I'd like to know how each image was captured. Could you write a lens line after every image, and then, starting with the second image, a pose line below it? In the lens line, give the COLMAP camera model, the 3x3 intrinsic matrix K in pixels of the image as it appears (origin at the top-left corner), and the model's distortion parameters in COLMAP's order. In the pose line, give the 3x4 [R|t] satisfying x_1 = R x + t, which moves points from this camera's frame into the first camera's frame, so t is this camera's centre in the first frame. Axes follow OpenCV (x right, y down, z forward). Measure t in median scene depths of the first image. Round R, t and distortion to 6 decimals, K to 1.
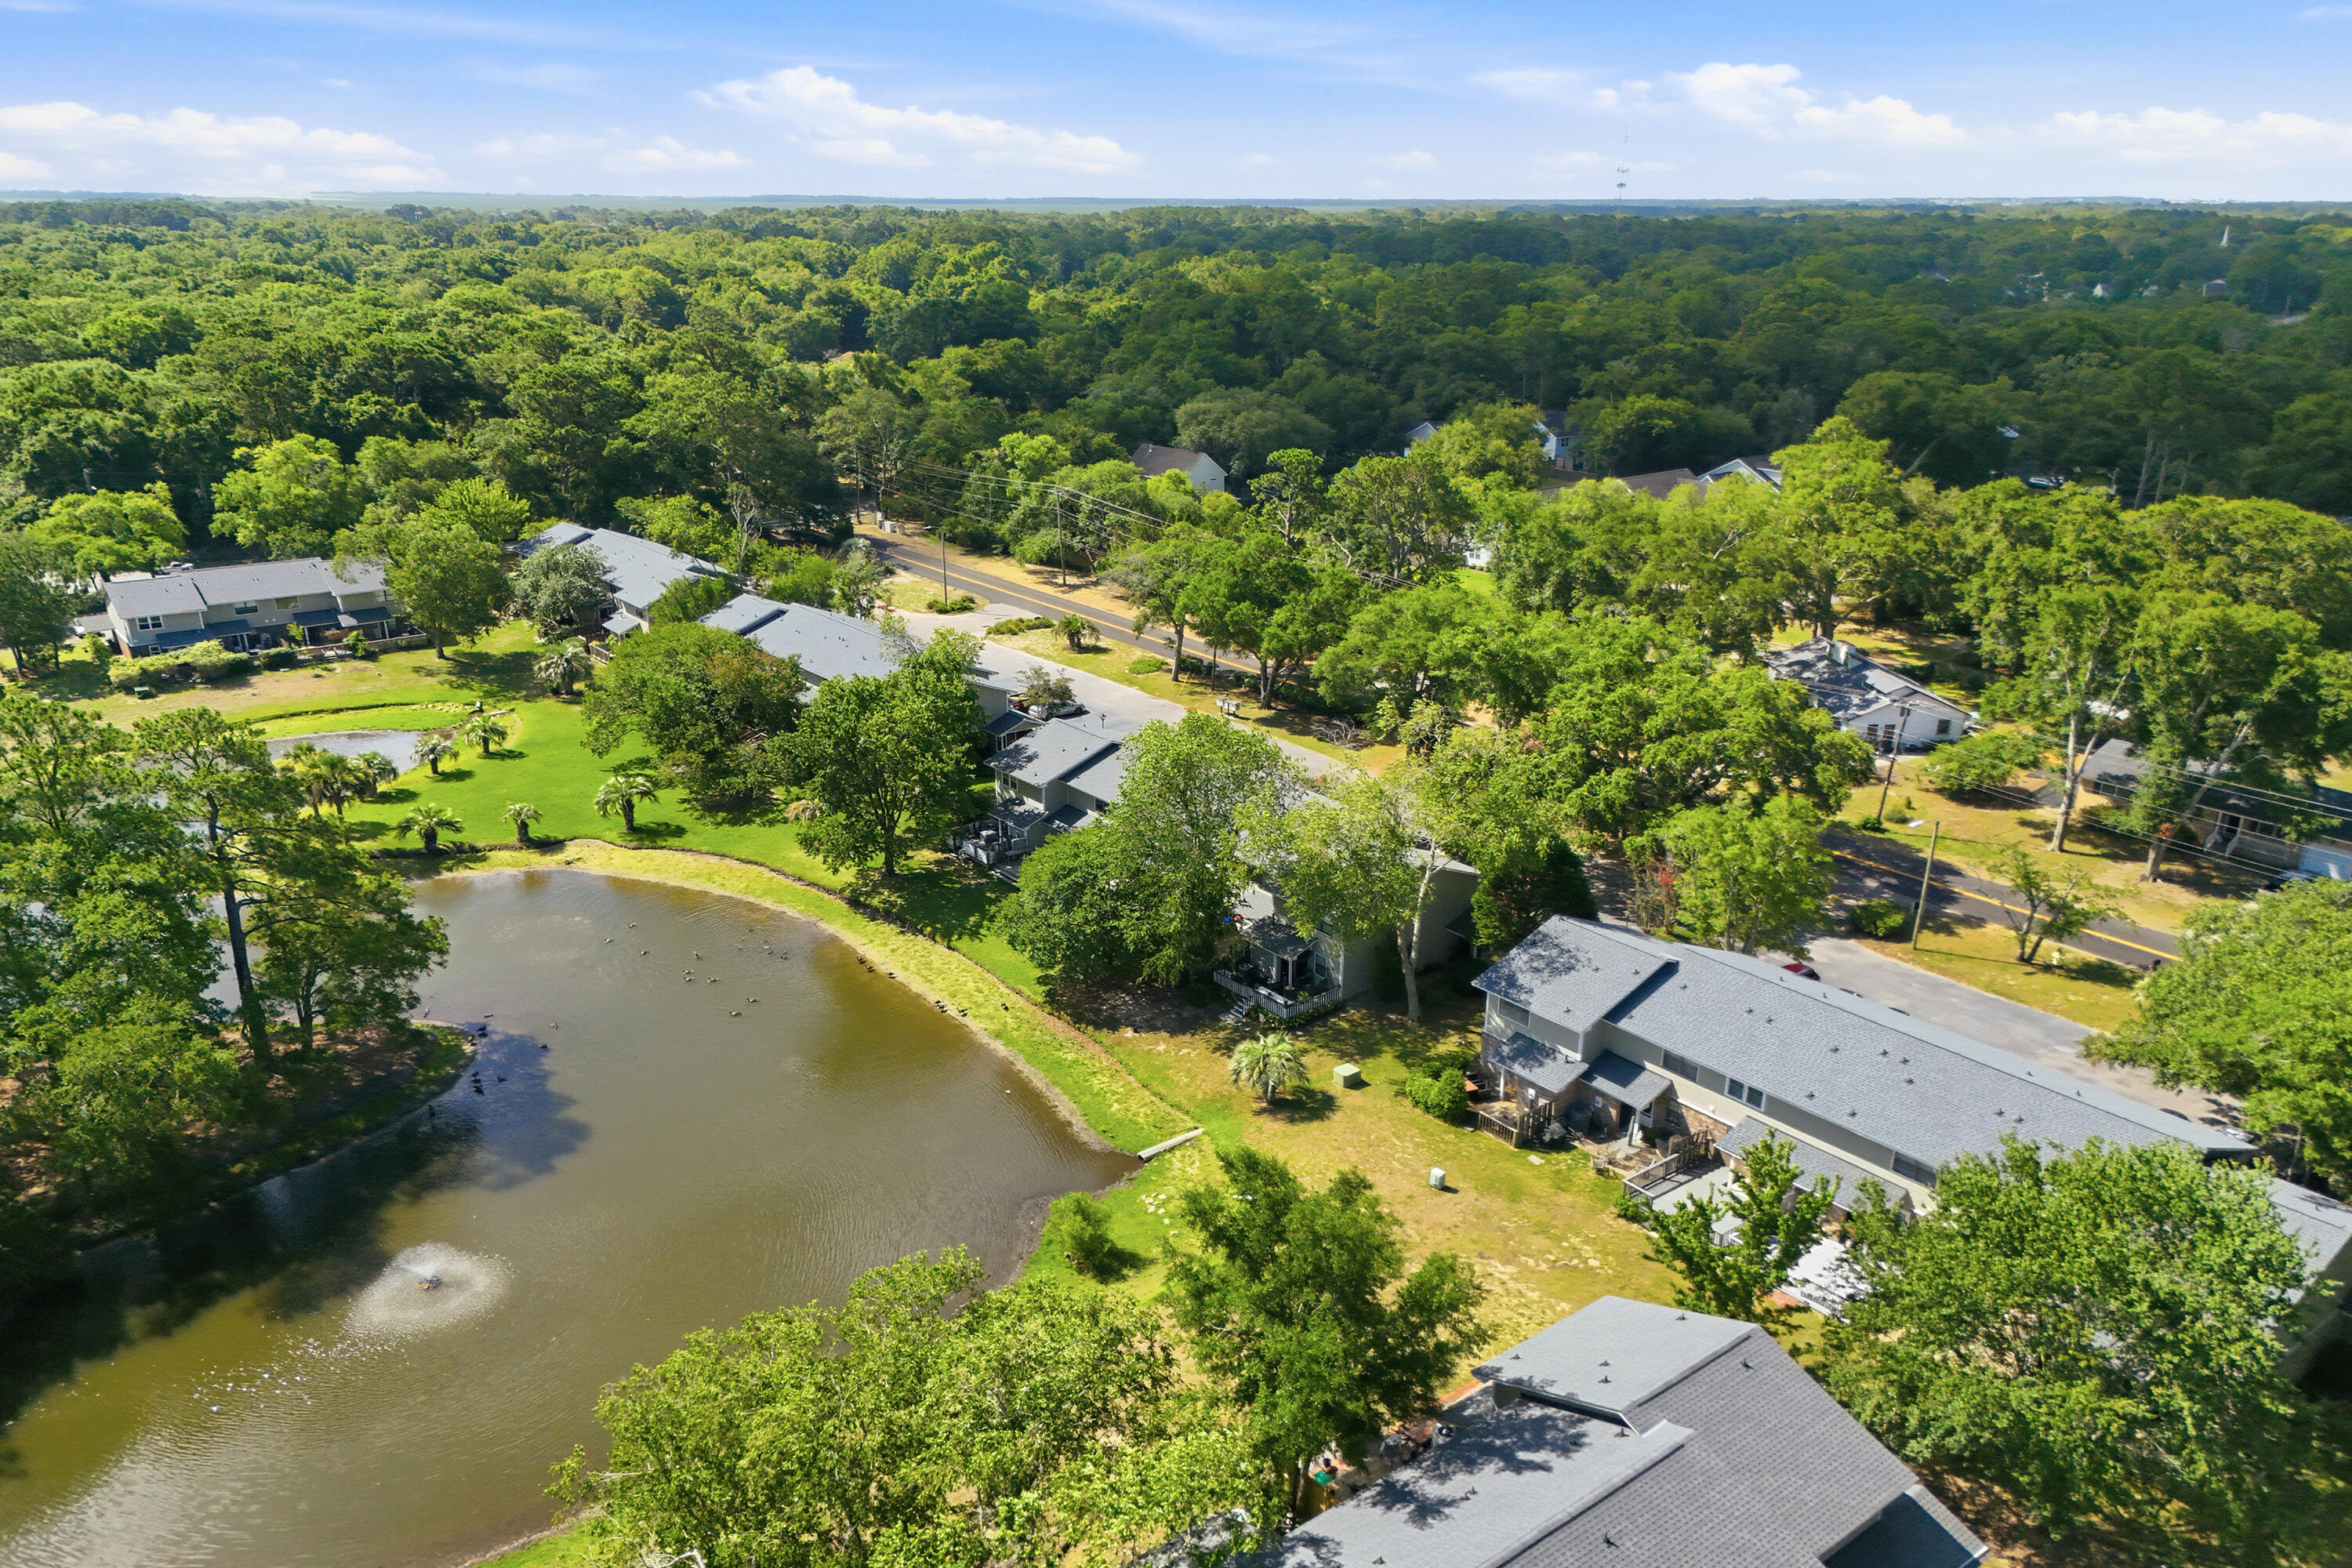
lens RADIAL K [[1655.7, 0, 1184.8], [0, 1655.7, 776.1], [0, 0, 1]] dist [0.052196, -0.027577]
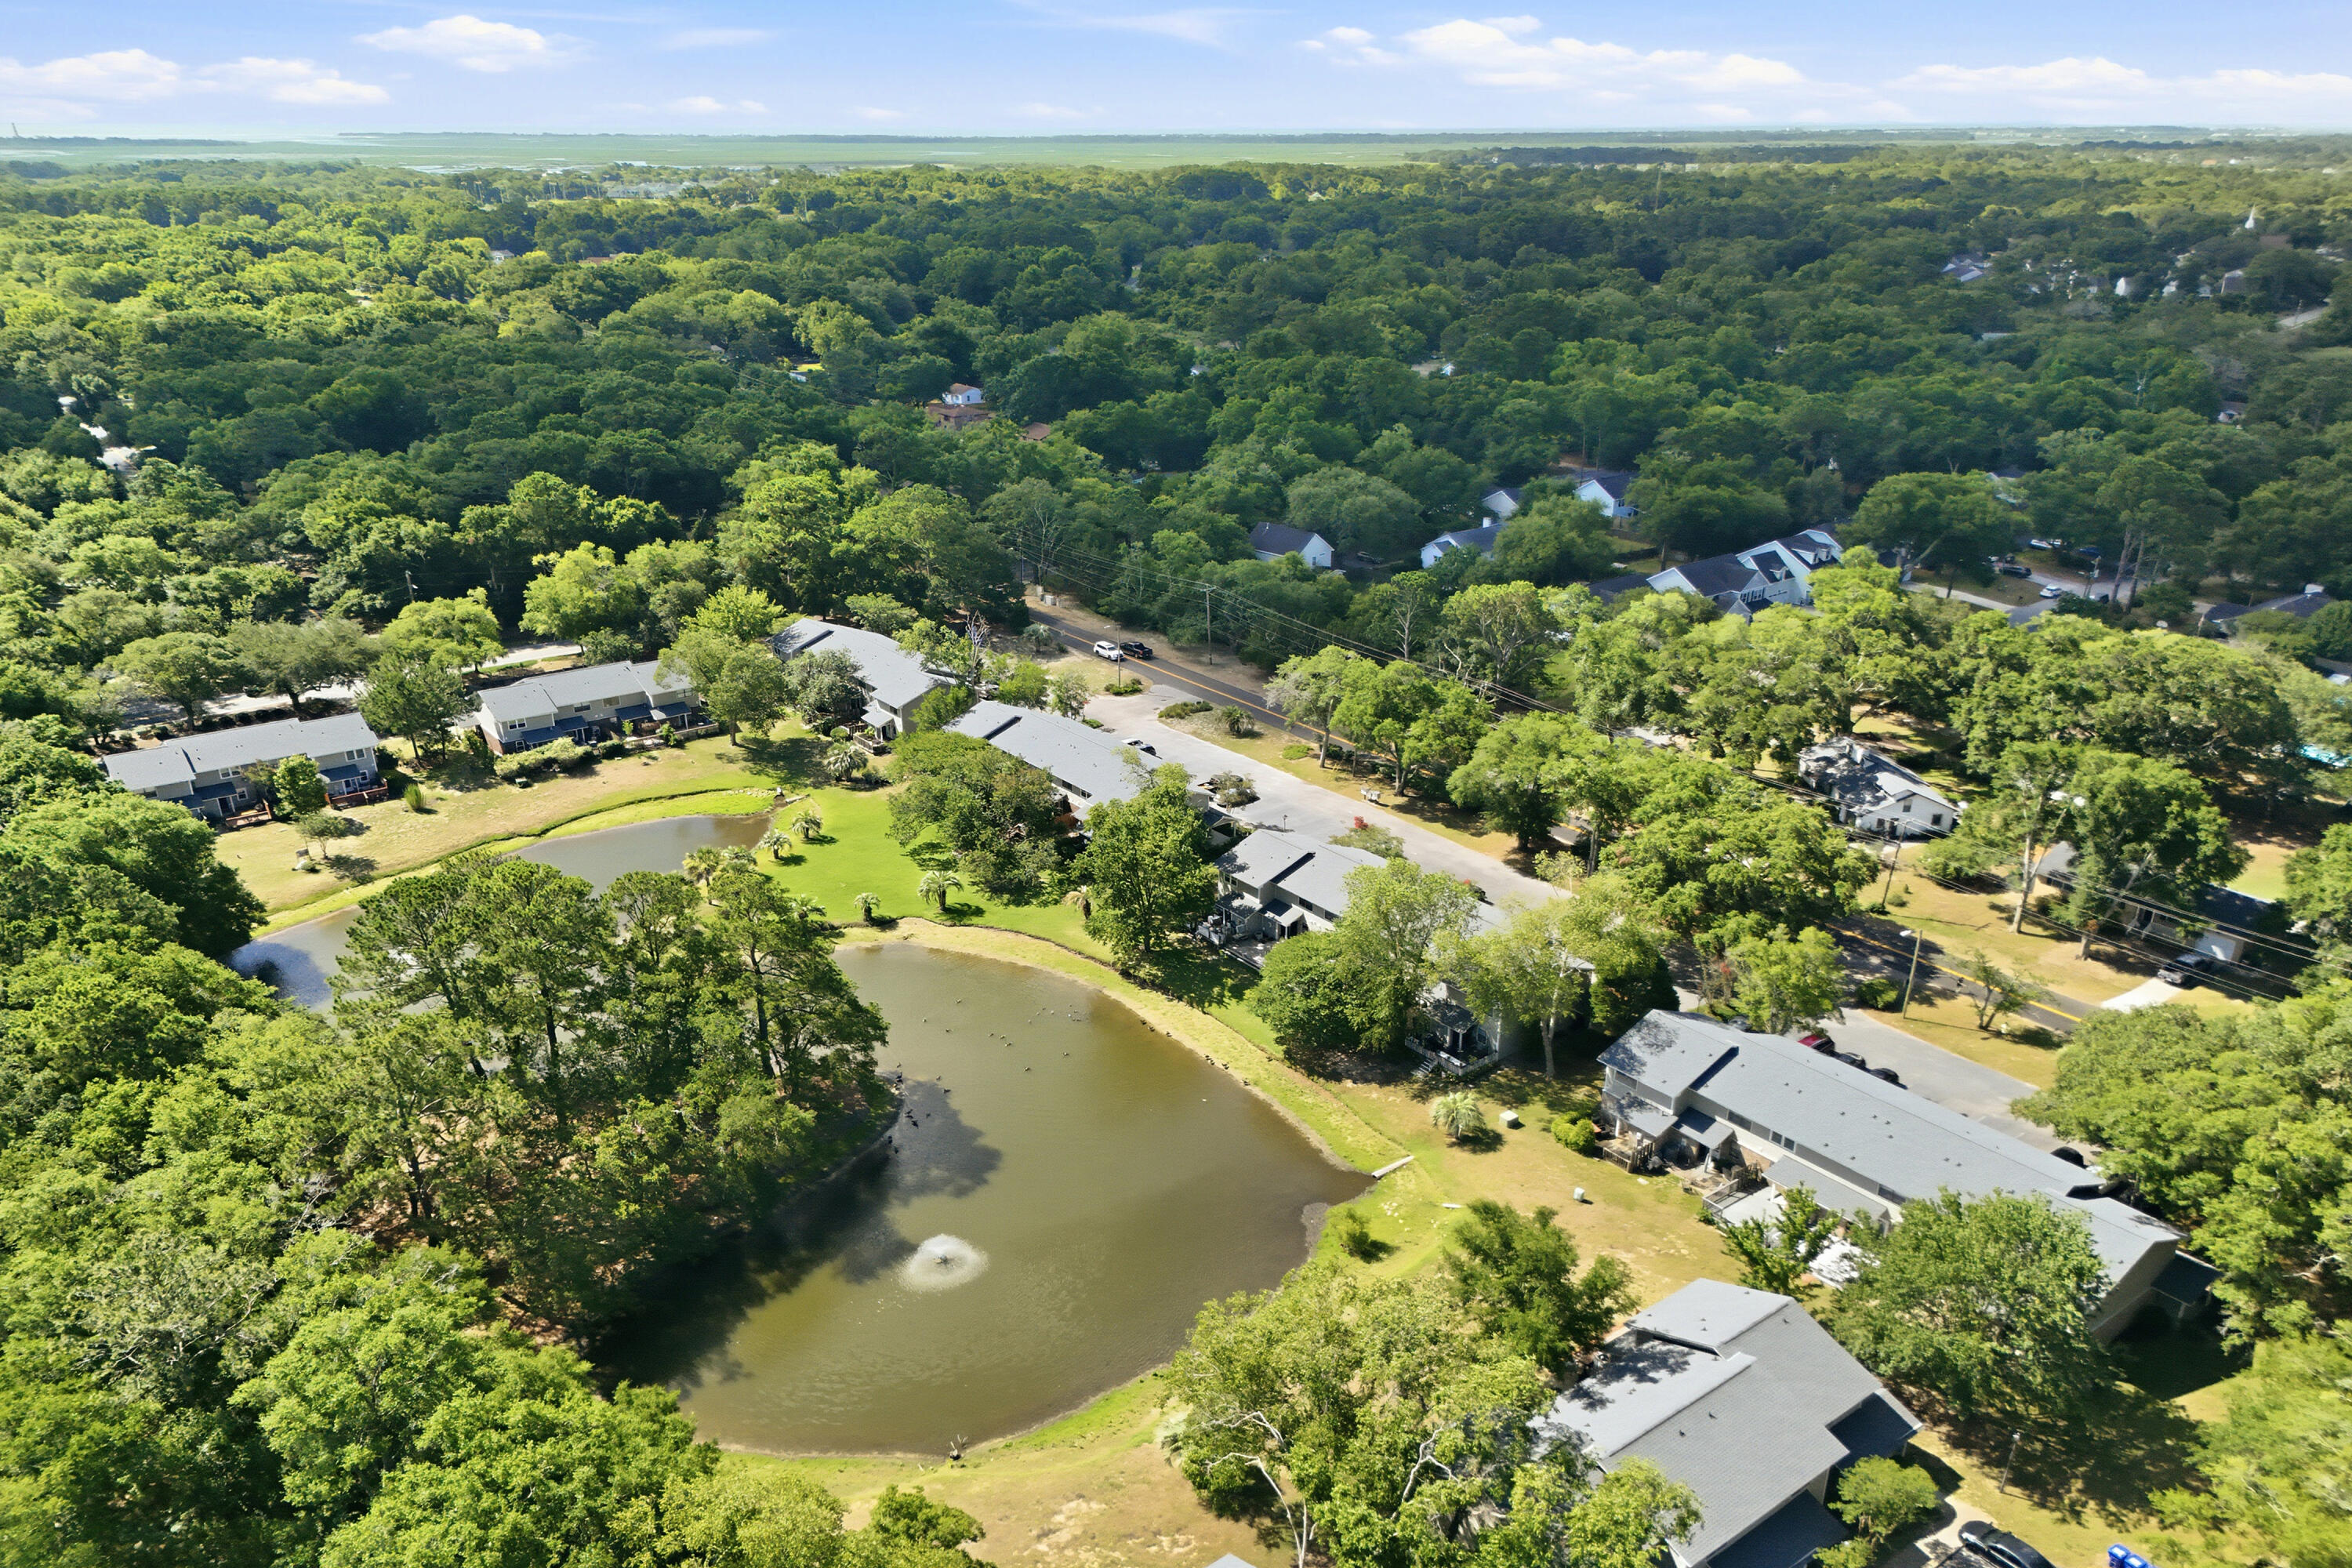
lens RADIAL K [[1655.7, 0, 1176.5], [0, 1655.7, 781.7], [0, 0, 1]] dist [0.052196, -0.027577]
pose [[0.999818, -0.003189, -0.018821, -0.127826], [0.004020, 0.999009, 0.044319, -0.140342], [0.018661, -0.044387, 0.998840, -0.352455]]
